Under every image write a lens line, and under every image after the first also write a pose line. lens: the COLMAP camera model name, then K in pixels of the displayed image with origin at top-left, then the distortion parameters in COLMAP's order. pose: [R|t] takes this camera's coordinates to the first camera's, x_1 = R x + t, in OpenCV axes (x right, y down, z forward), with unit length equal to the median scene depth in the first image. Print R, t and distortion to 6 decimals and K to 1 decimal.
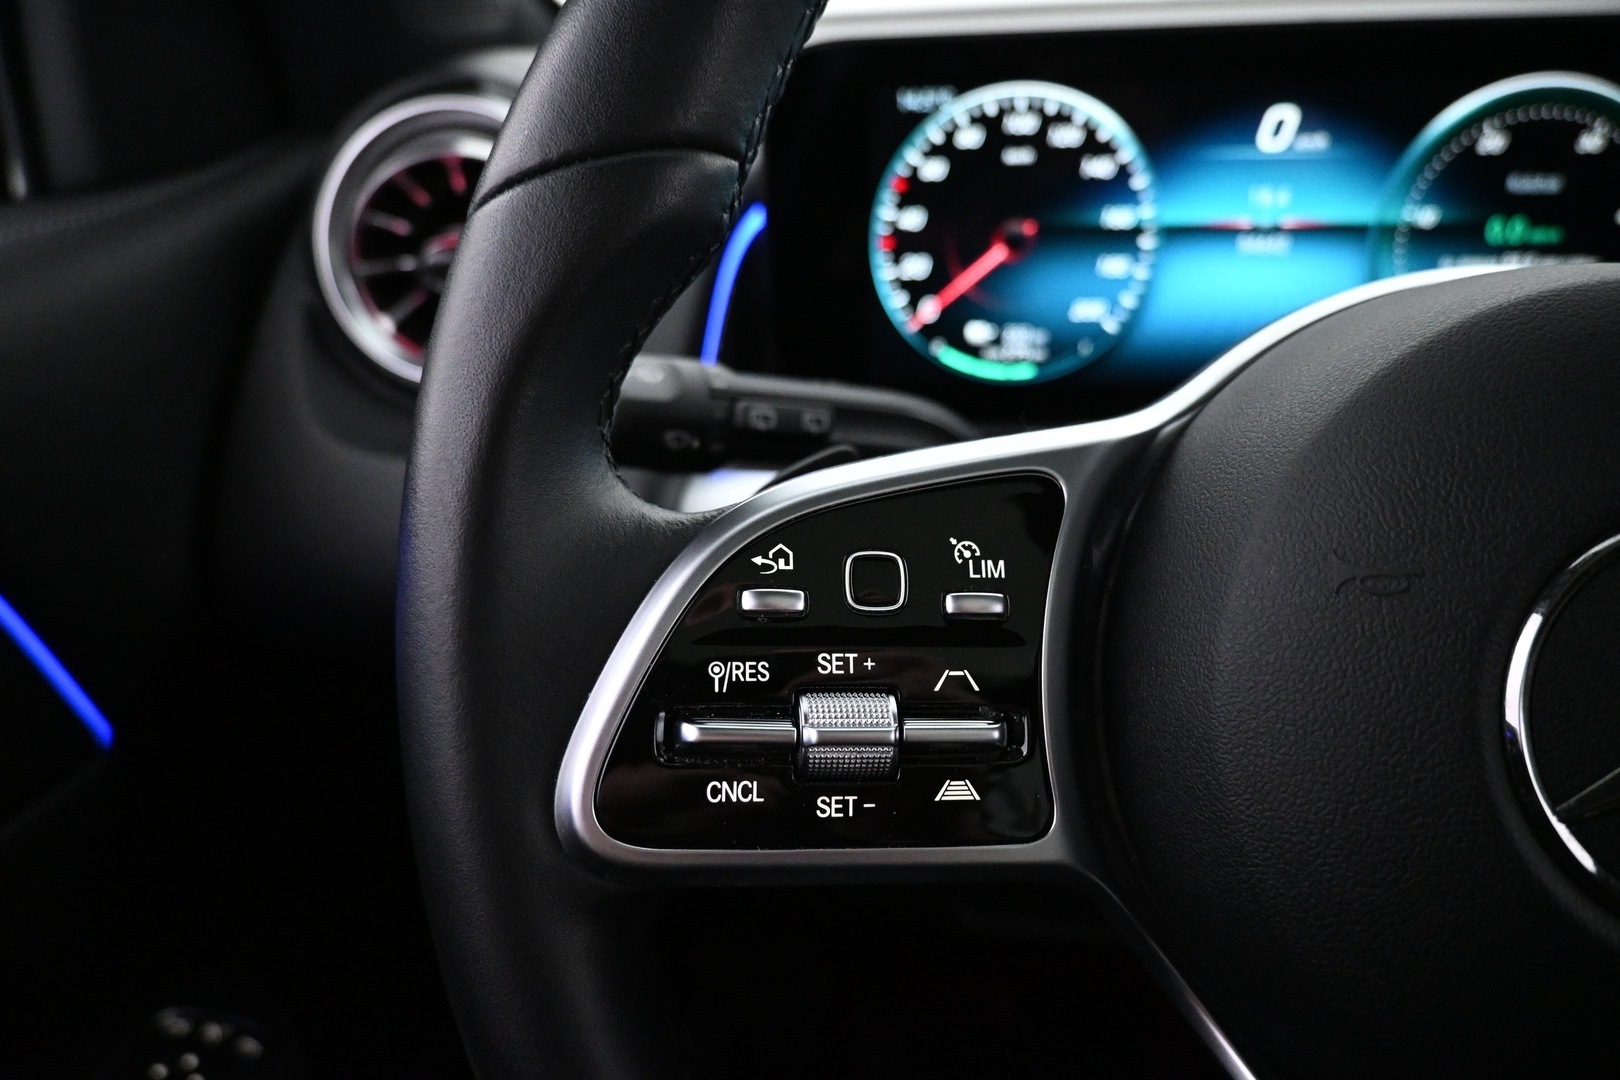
lens RADIAL K [[1127.2, 0, 816.5], [0, 1127.2, 531.9], [0, 0, 1]] dist [0.004782, 0.006861]
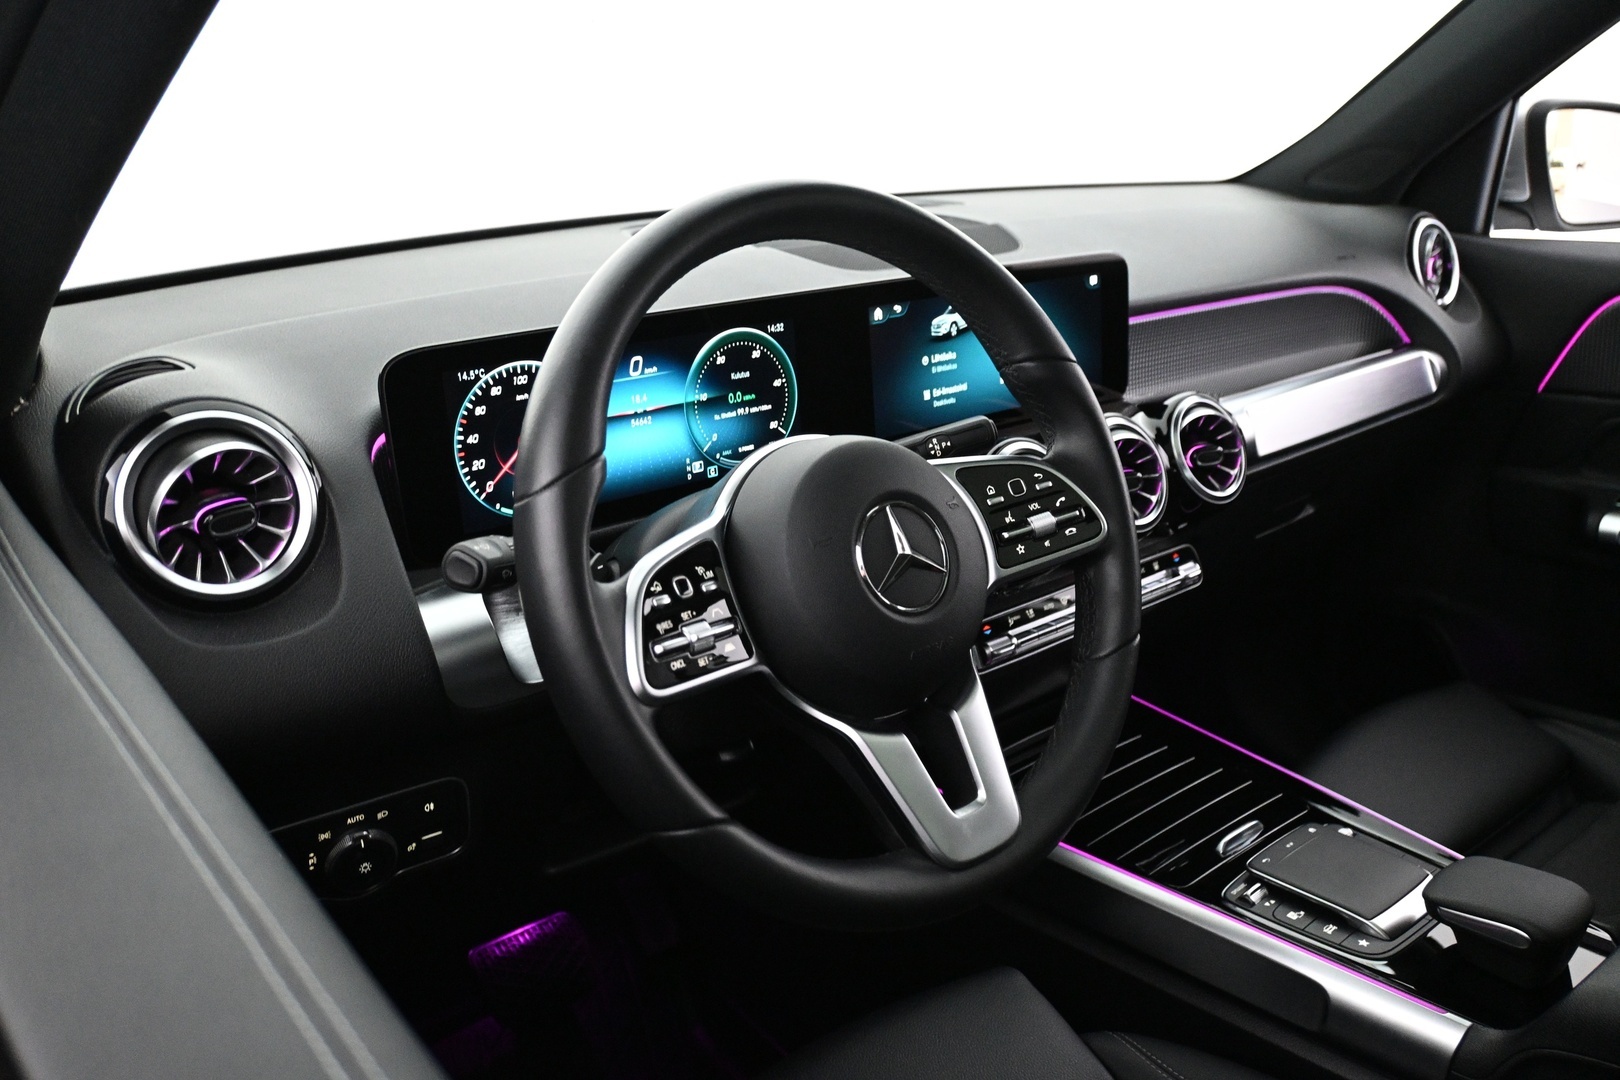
lens RADIAL K [[1343.0, 0, 815.8], [0, 1343.0, 535.4], [0, 0, 1]] dist [-0.009385, -0.000122]
pose [[0.712370, -0.217401, 0.667283, -0.984105], [0.276334, 0.960892, 0.018053, -0.025011], [-0.645111, 0.171533, 0.744586, -0.890152]]
